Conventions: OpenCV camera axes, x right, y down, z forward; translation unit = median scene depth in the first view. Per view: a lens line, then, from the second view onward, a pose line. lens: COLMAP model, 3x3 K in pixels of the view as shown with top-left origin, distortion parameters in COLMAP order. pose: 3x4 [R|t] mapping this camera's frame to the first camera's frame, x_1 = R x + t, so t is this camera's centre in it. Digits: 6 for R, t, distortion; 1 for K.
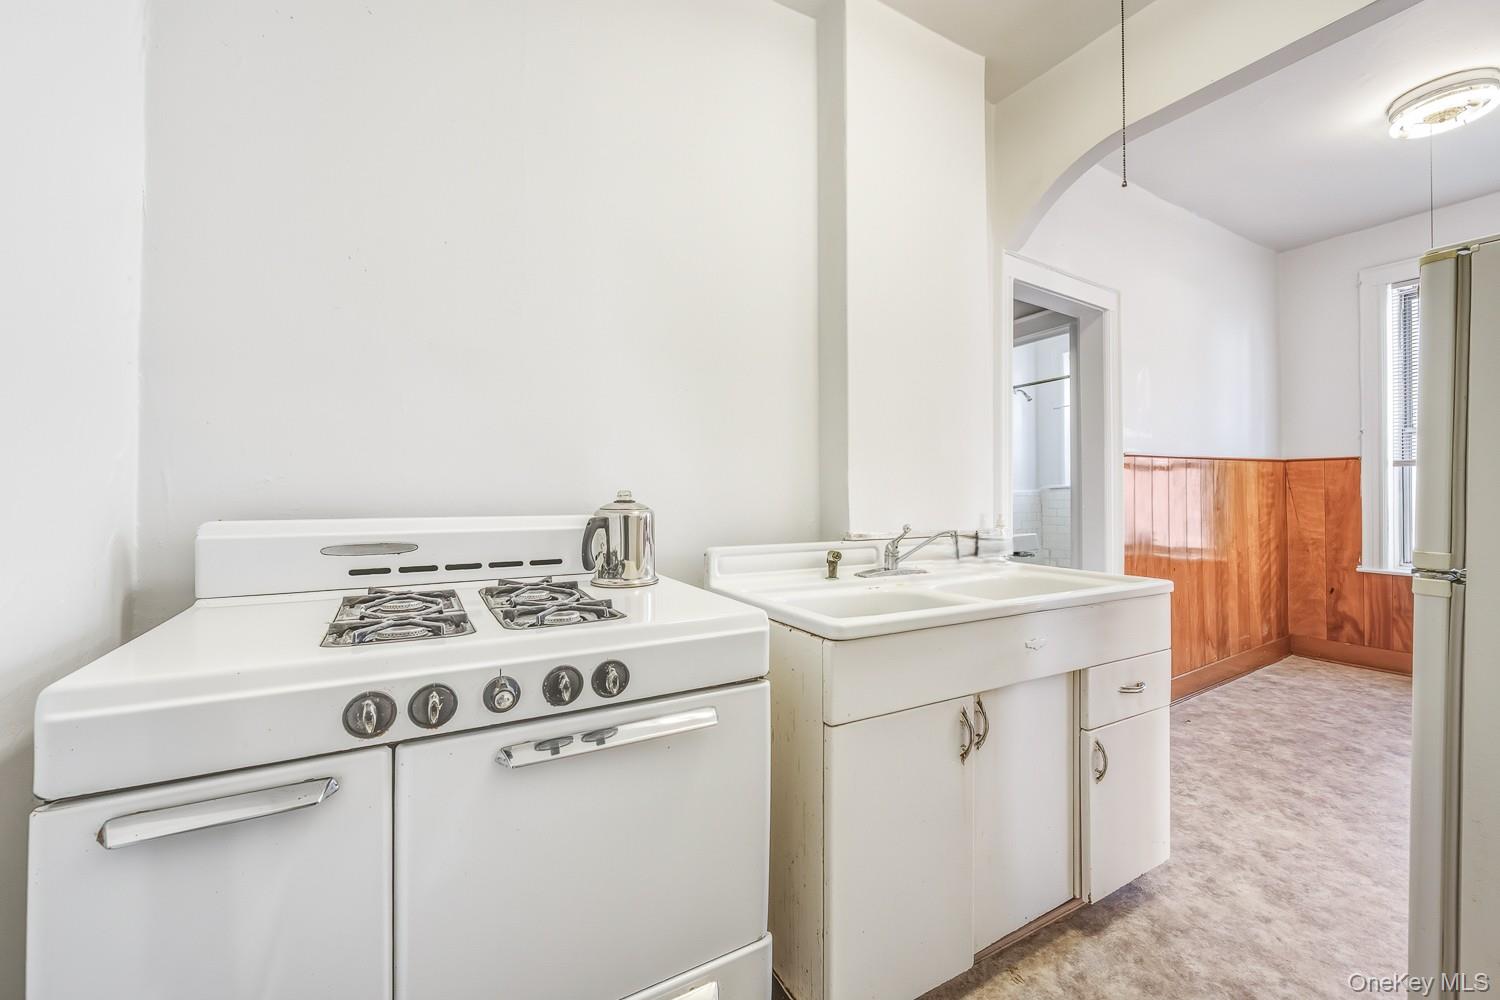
lens RADIAL K [[609.7, 0, 758.6], [0, 609.7, 489.2], [0, 0, 1]] dist [-0.007304, -0.000243]
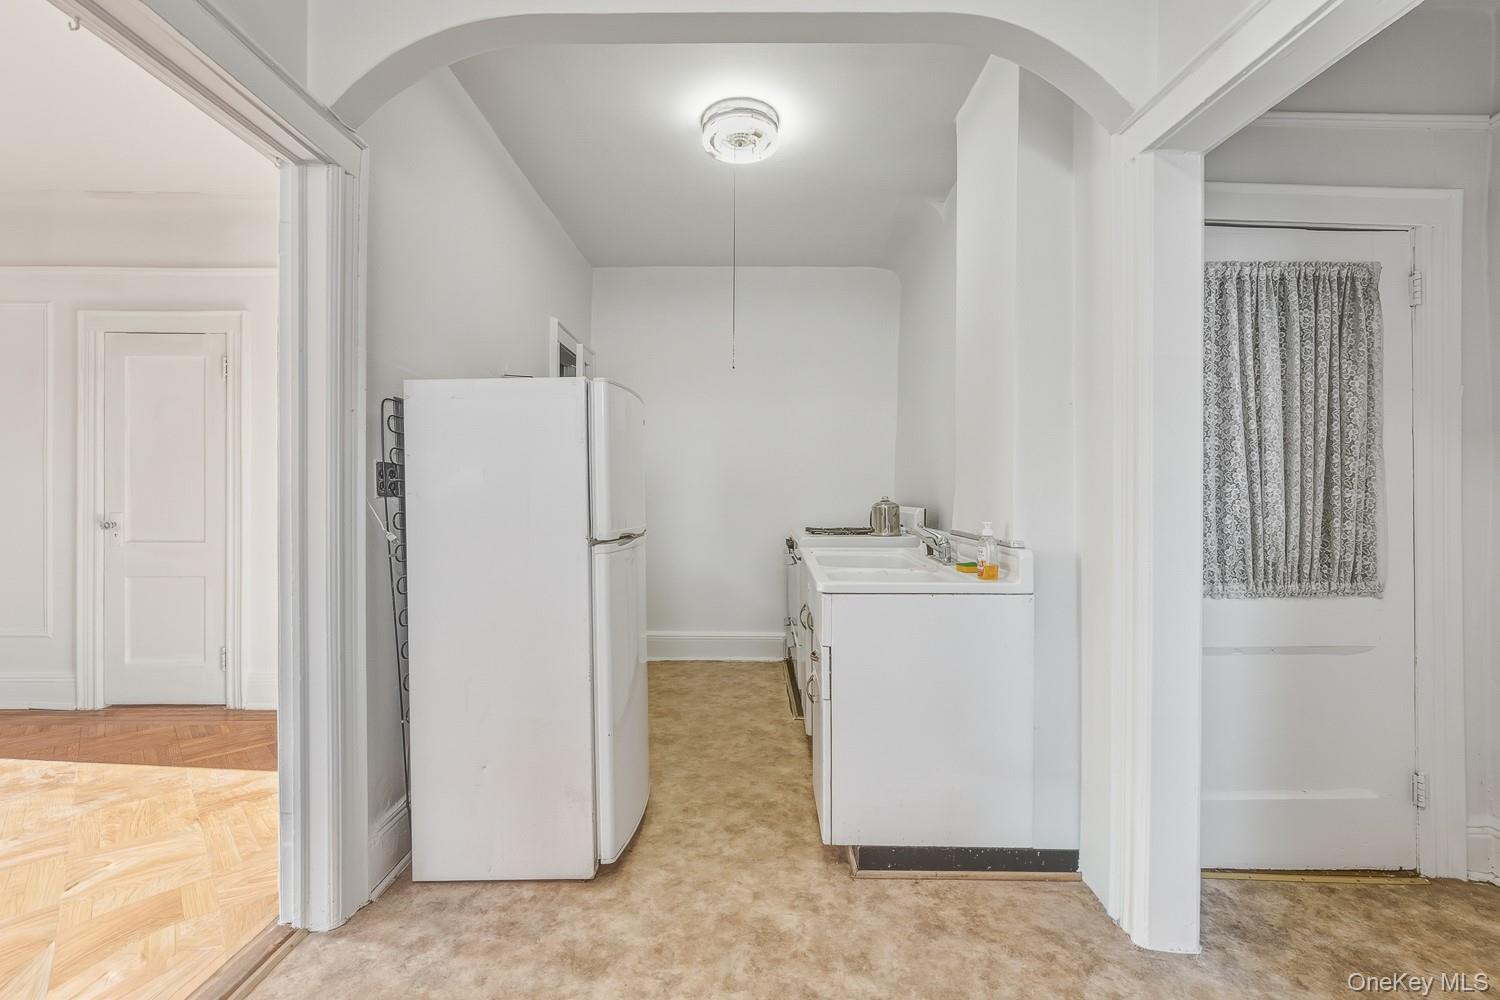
lens RADIAL K [[609.7, 0, 752.1], [0, 609.7, 488.6], [0, 0, 1]] dist [-0.007304, -0.000243]
pose [[-0.502197, 0.010533, -0.864689, 1.040472], [0.004738, 0.999944, 0.009428, 0.005059], [0.864740, 0.000638, -0.502219, 0.908400]]
